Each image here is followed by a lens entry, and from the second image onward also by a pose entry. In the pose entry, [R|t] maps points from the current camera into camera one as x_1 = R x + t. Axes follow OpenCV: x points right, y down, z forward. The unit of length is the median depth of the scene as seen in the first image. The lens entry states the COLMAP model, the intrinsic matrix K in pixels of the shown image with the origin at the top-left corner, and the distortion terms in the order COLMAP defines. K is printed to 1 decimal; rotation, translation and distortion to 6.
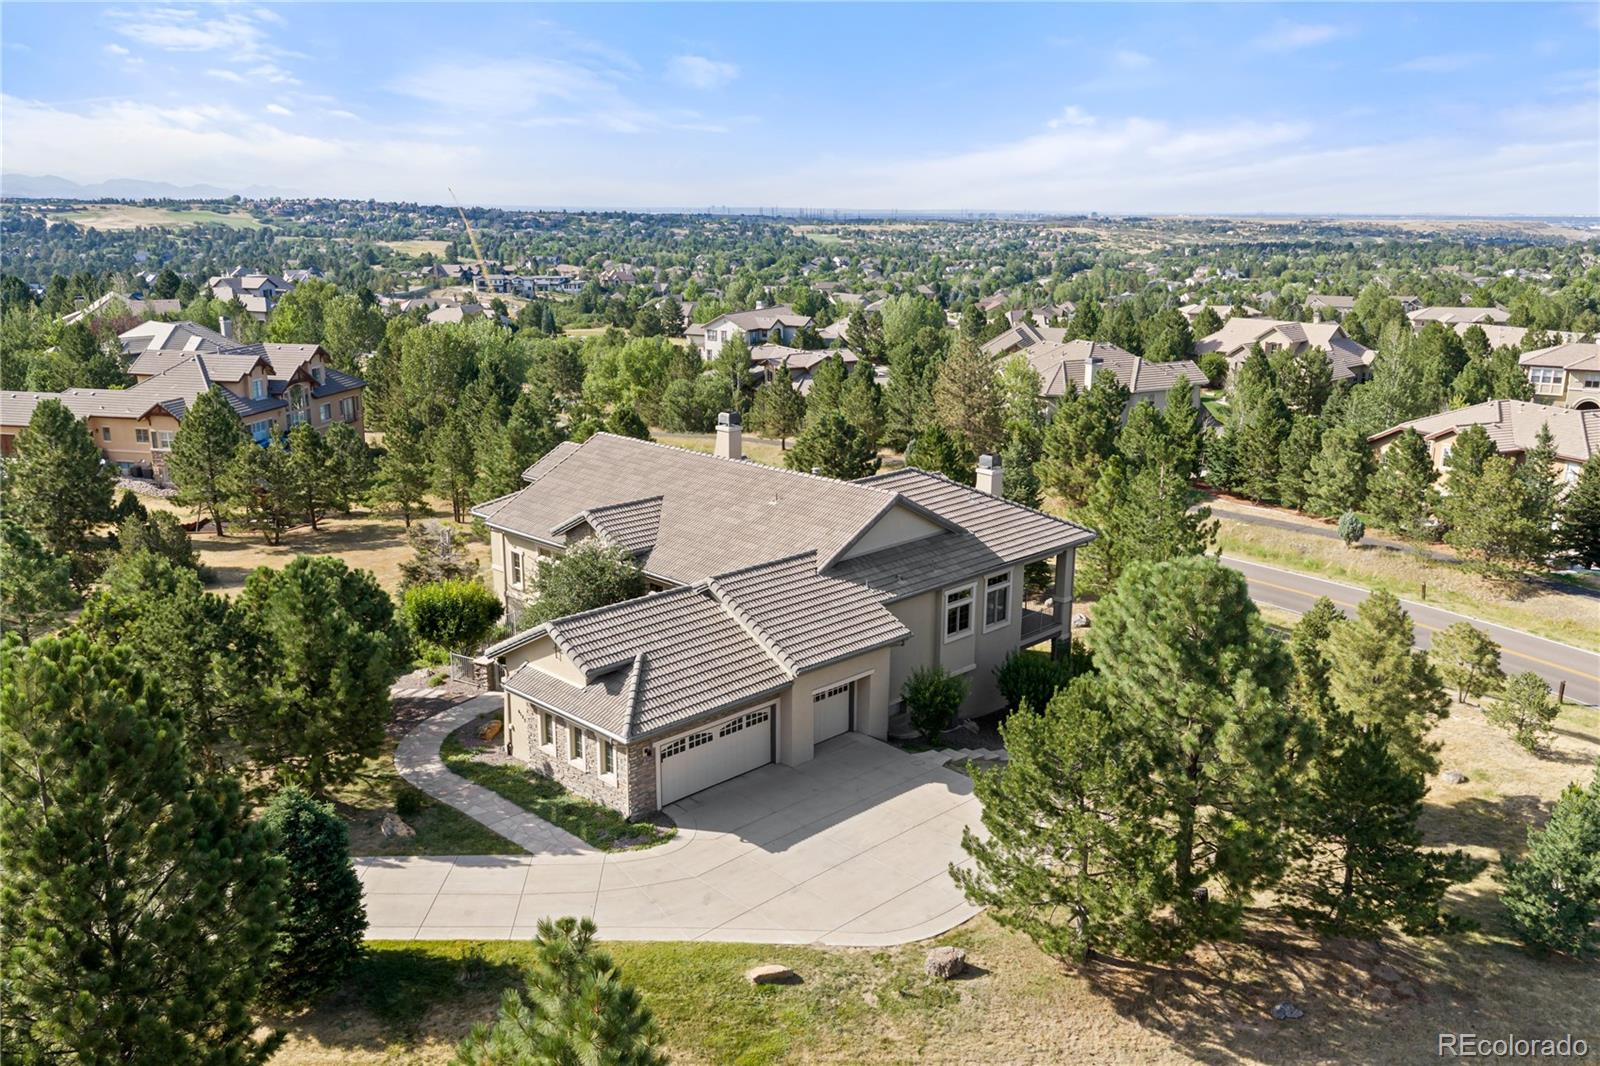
lens RADIAL K [[1318.7, 0, 798.0], [0, 1318.7, 543.1], [0, 0, 1]] dist [0.012862, -0.028040]
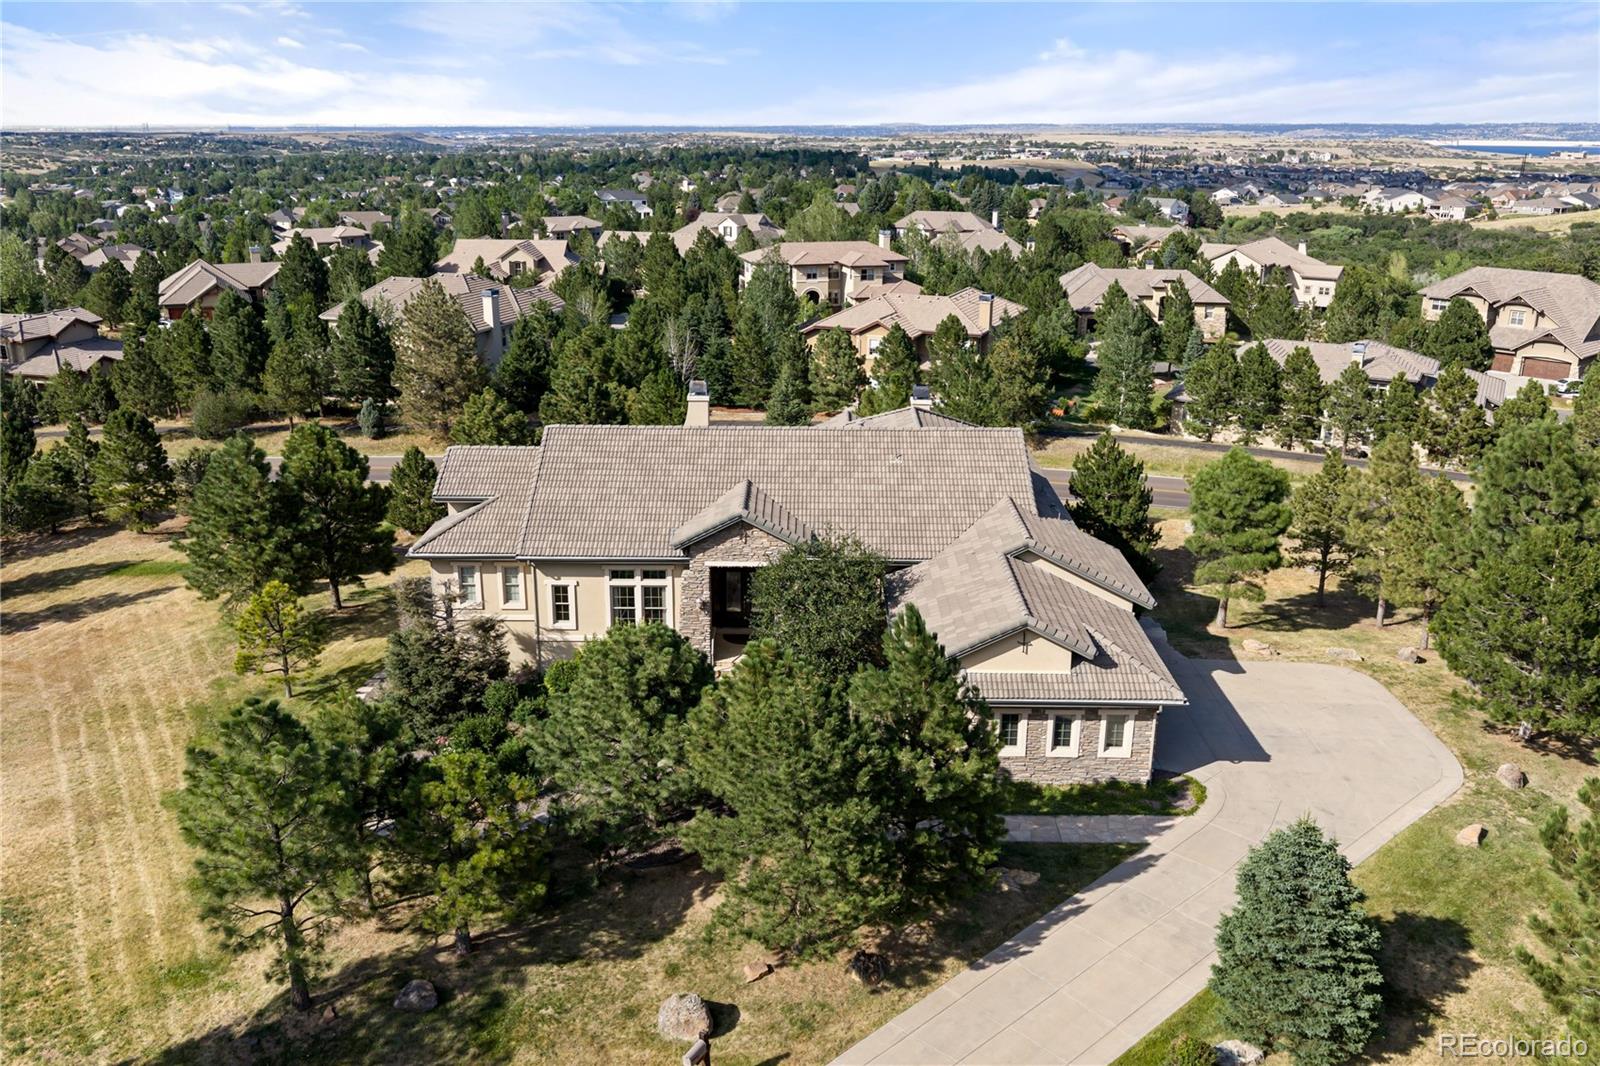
lens RADIAL K [[1318.7, 0, 799.8], [0, 1318.7, 521.9], [0, 0, 1]] dist [0.012862, -0.028040]
pose [[0.724167, -0.205673, 0.658241, -0.638035], [0.174661, 0.978071, 0.113453, -0.098392], [-0.667141, 0.032810, 0.744209, 0.287818]]
